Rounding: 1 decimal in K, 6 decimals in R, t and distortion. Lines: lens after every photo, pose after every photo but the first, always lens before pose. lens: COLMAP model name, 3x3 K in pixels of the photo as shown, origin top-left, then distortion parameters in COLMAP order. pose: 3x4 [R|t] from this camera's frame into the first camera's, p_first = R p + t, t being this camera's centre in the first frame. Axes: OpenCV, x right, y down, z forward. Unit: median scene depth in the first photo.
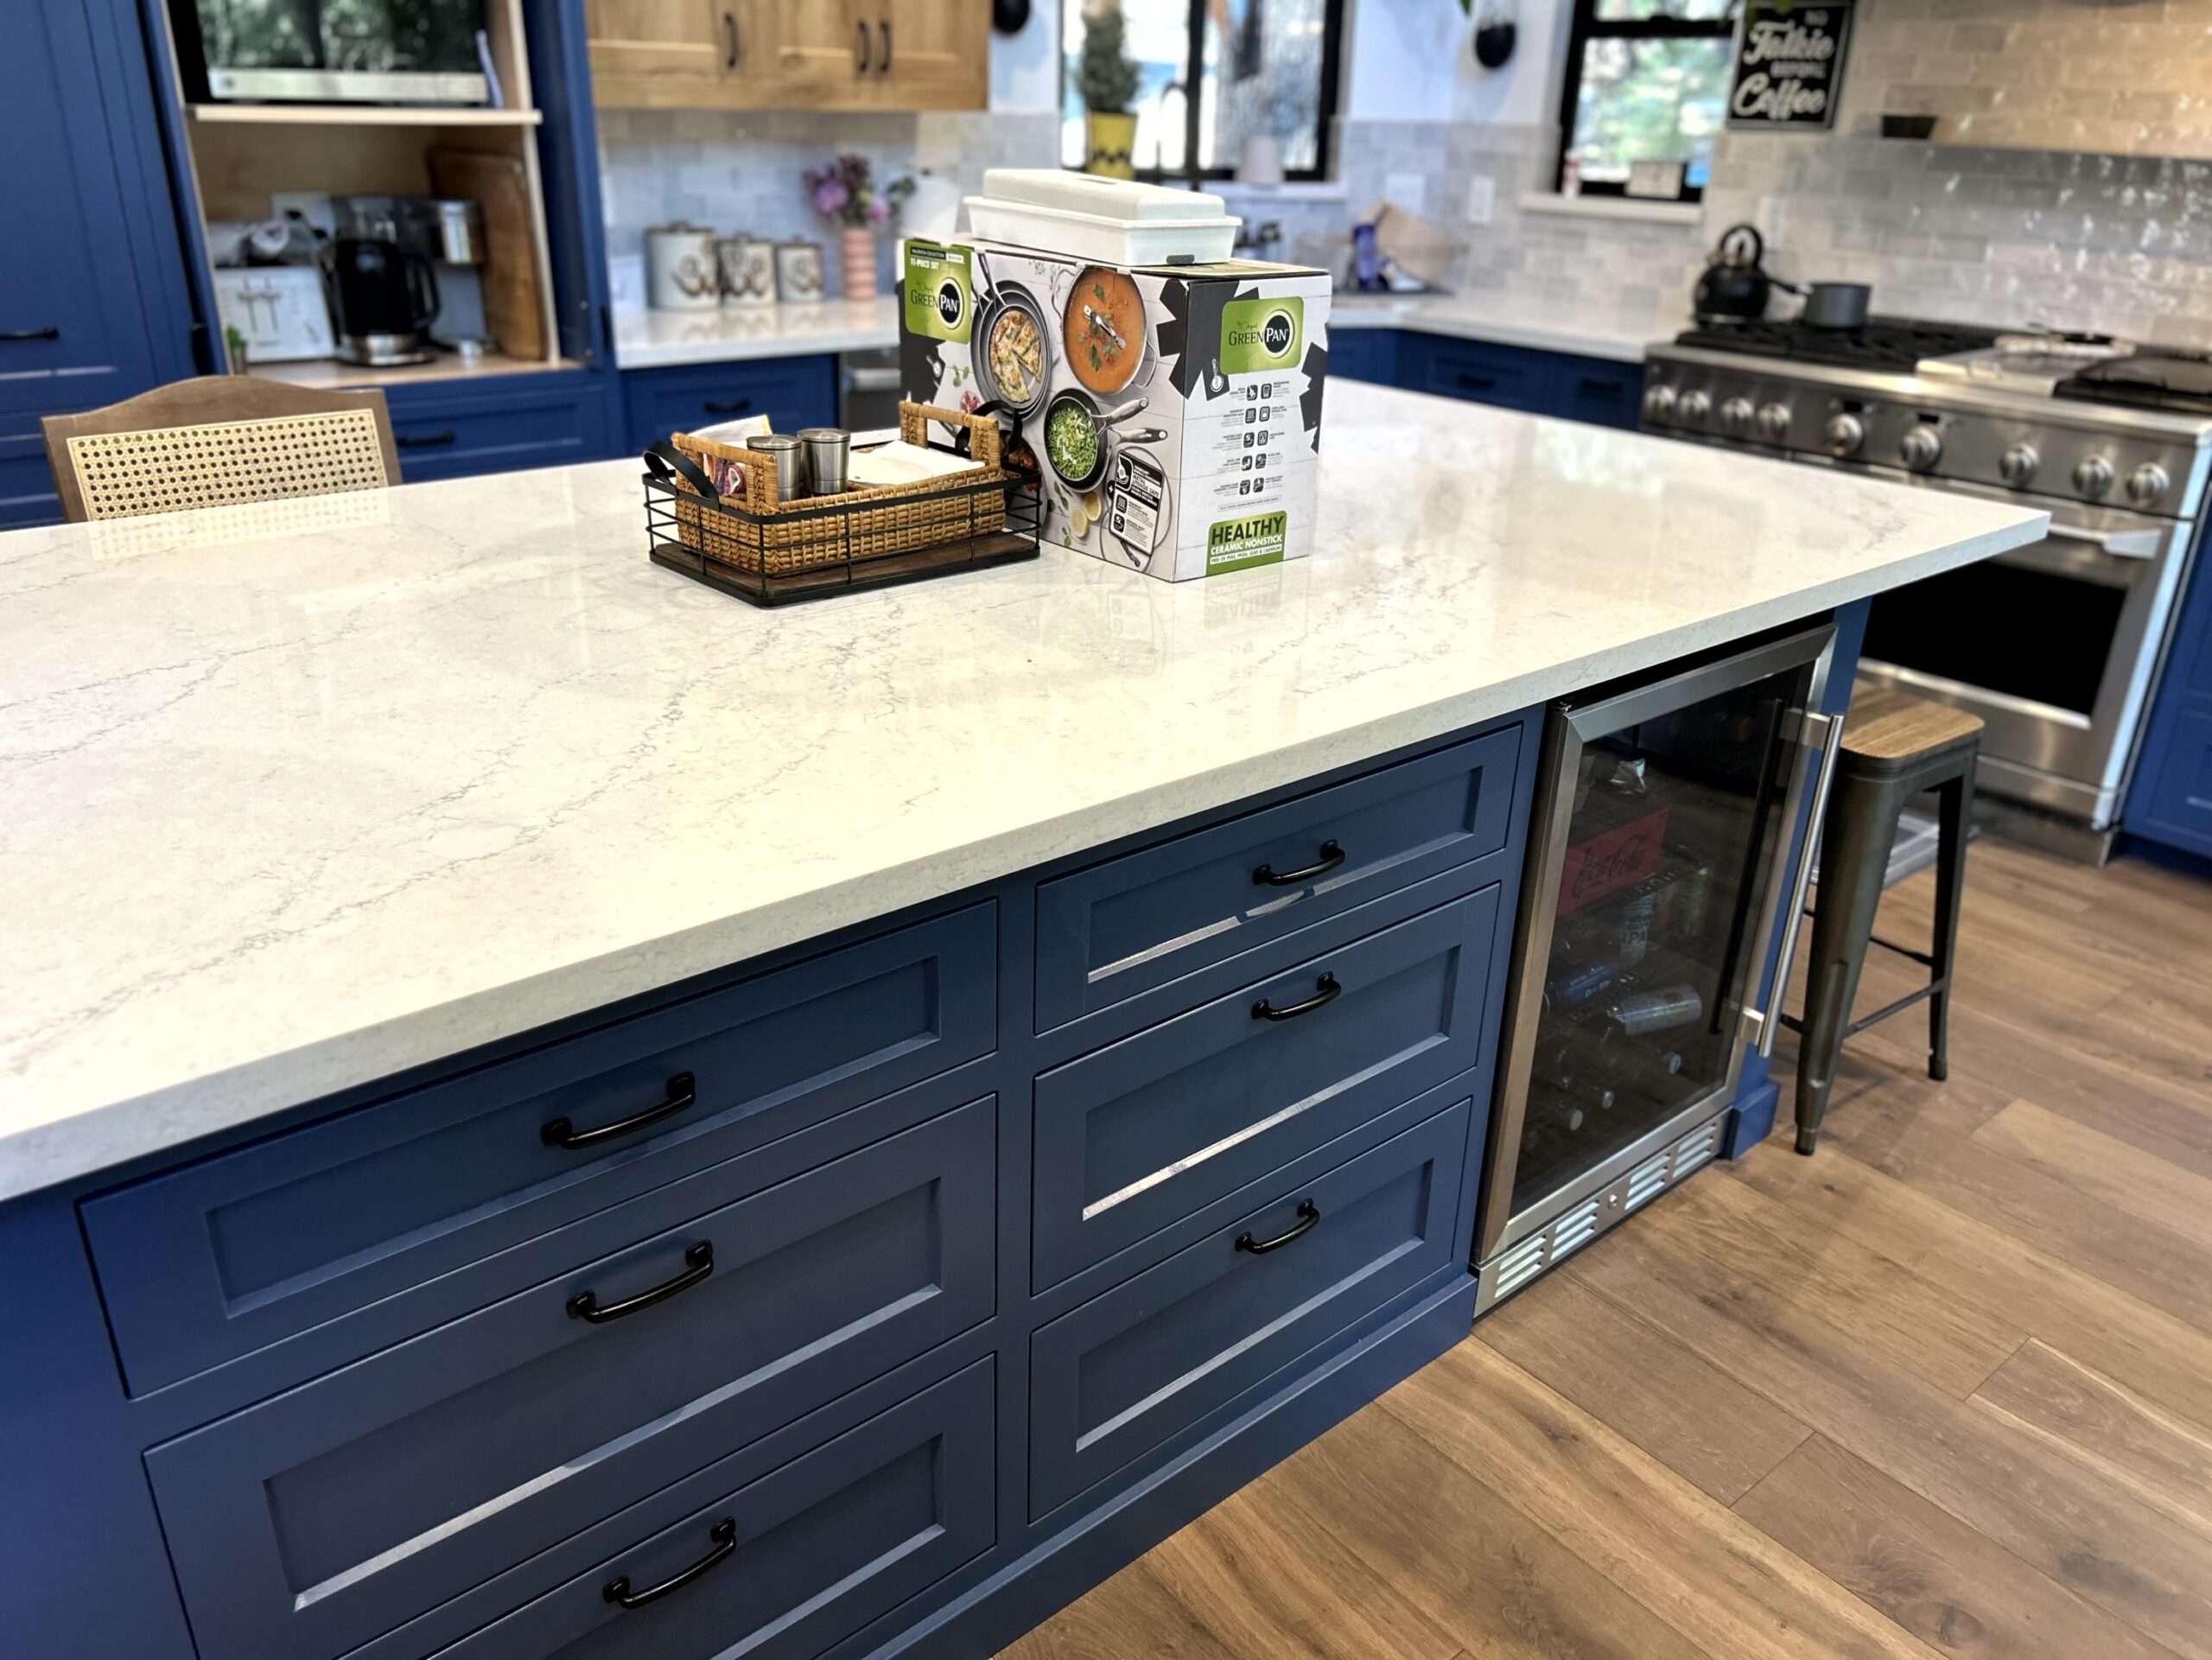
lens RADIAL K [[1665.3, 0, 1108.6], [0, 1665.3, 836.1], [0, 0, 1]] dist [-0.004086, -0.008748]
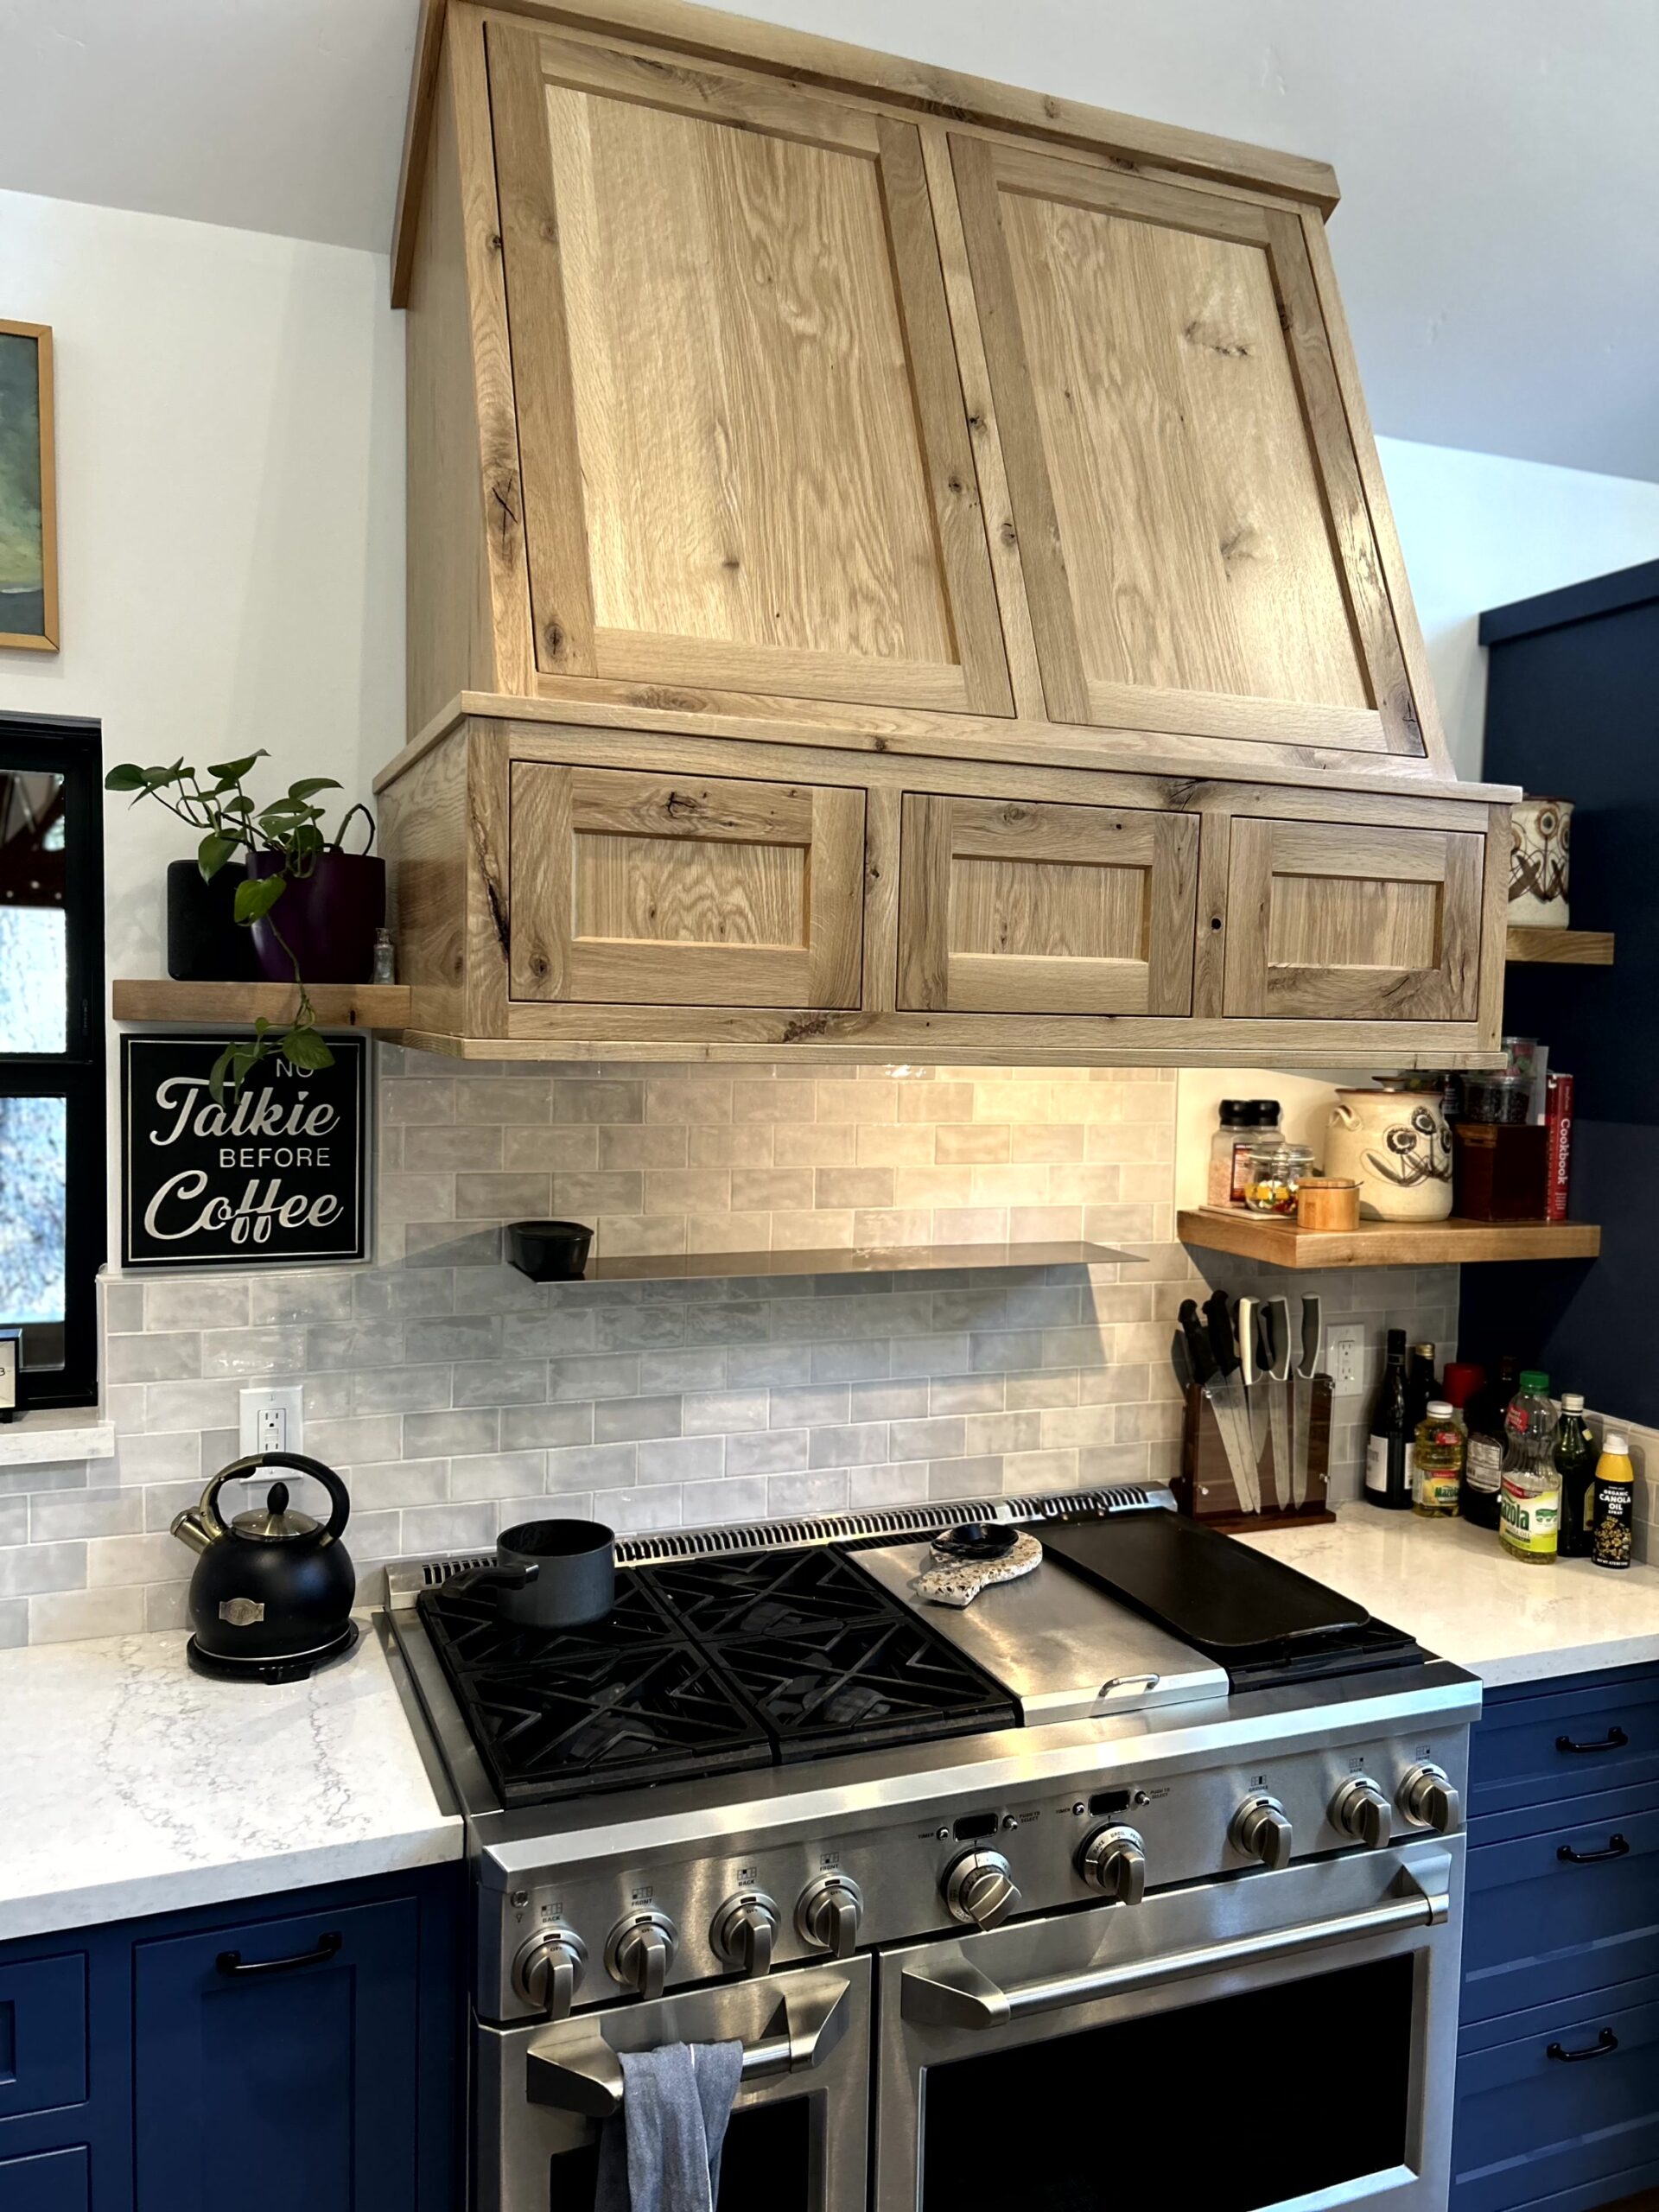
lens RADIAL K [[1665.3, 0, 829.7], [0, 1665.3, 1108.6], [0, 0, 1]] dist [-0.004086, -0.008748]
pose [[0.310690, -0.081960, 0.946971, -0.023511], [0.378619, 0.924496, -0.044205, -0.395999], [-0.871848, 0.372276, 0.318264, 0.692756]]
